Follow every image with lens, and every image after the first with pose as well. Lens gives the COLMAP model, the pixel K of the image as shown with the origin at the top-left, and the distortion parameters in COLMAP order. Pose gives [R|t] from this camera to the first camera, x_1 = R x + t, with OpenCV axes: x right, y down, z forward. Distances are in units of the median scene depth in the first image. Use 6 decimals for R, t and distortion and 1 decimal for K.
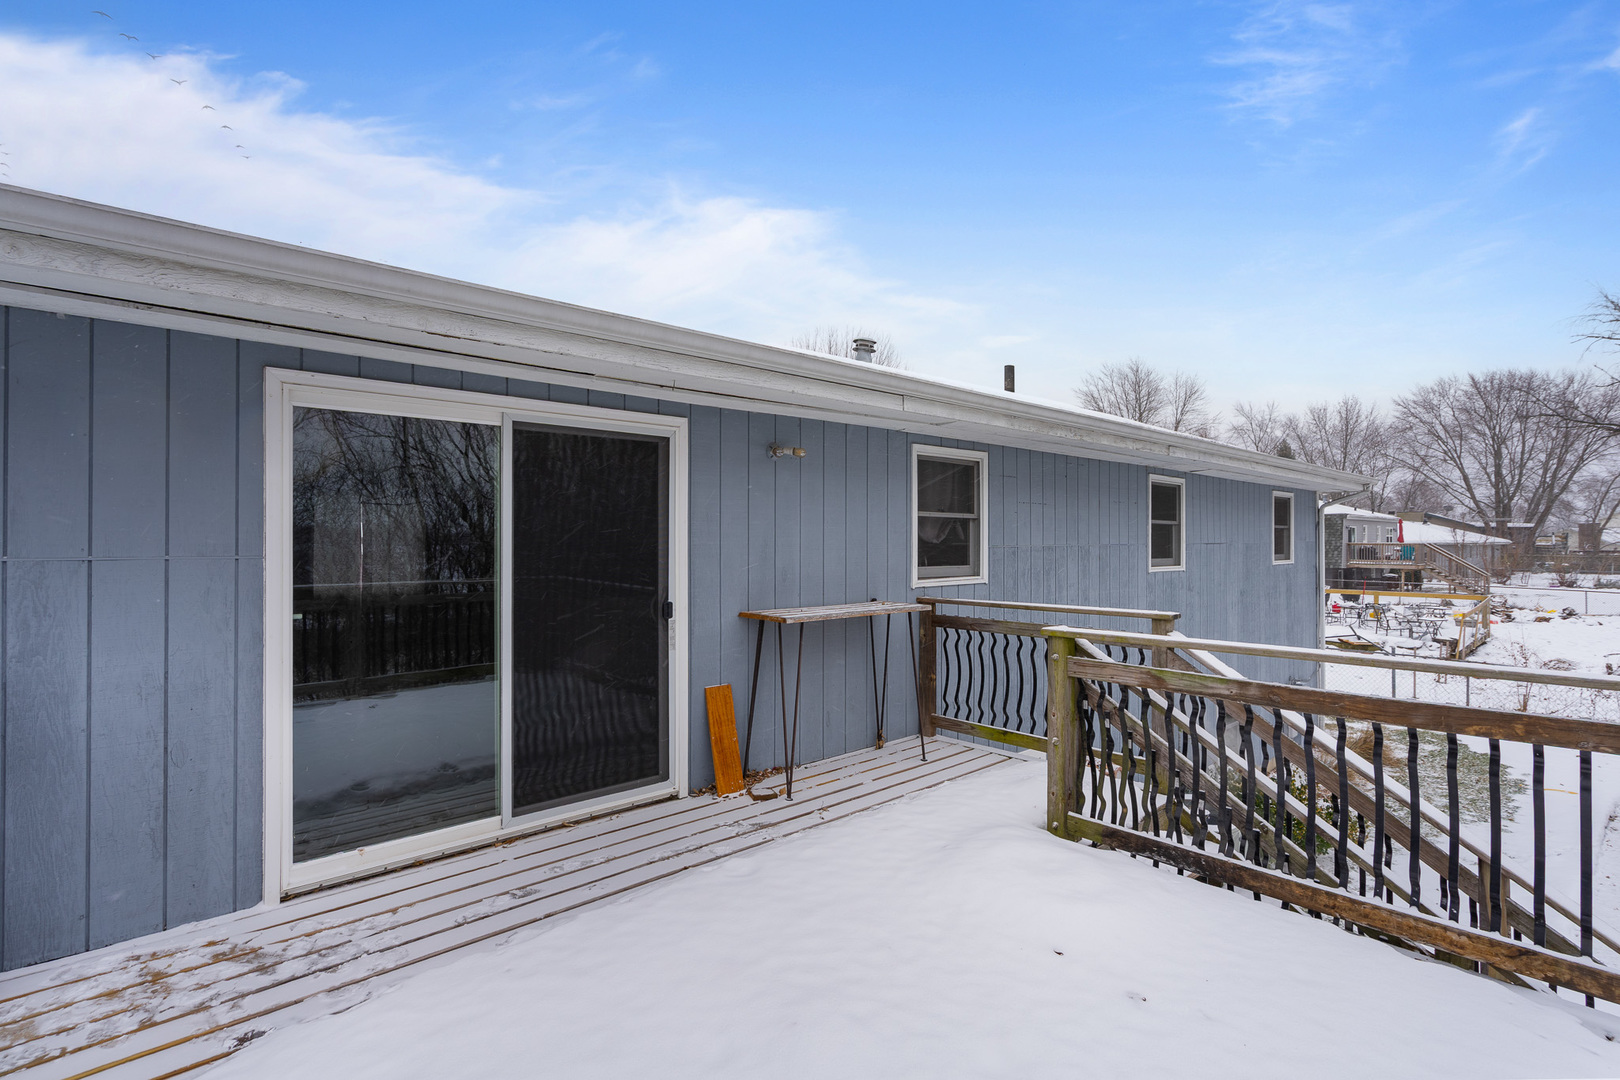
lens RADIAL K [[743.7, 0, 791.1], [0, 743.7, 550.4], [0, 0, 1]] dist [-0.008496, 0.002565]
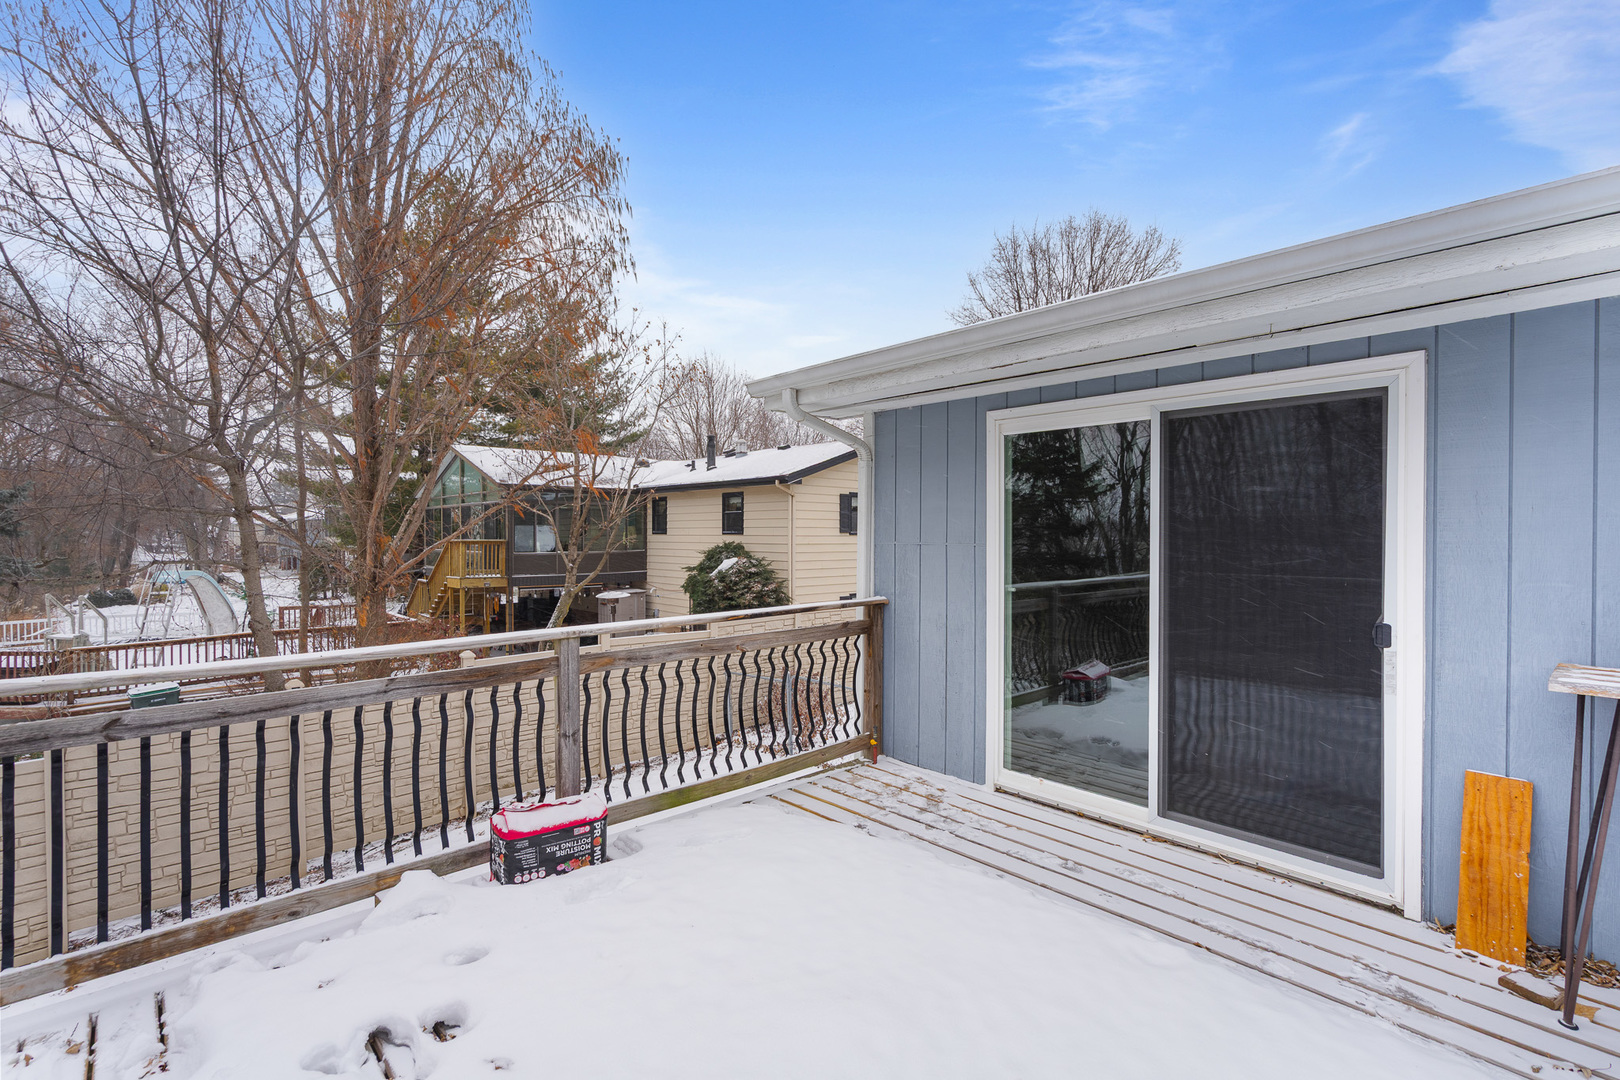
lens RADIAL K [[743.7, 0, 819.4], [0, 743.7, 538.9], [0, 0, 1]] dist [-0.008496, 0.002565]
pose [[0.031462, 0.012141, -0.999431, 0.621588], [-0.014863, 0.999821, 0.011678, -0.012105], [0.999394, 0.014487, 0.031636, 0.547190]]
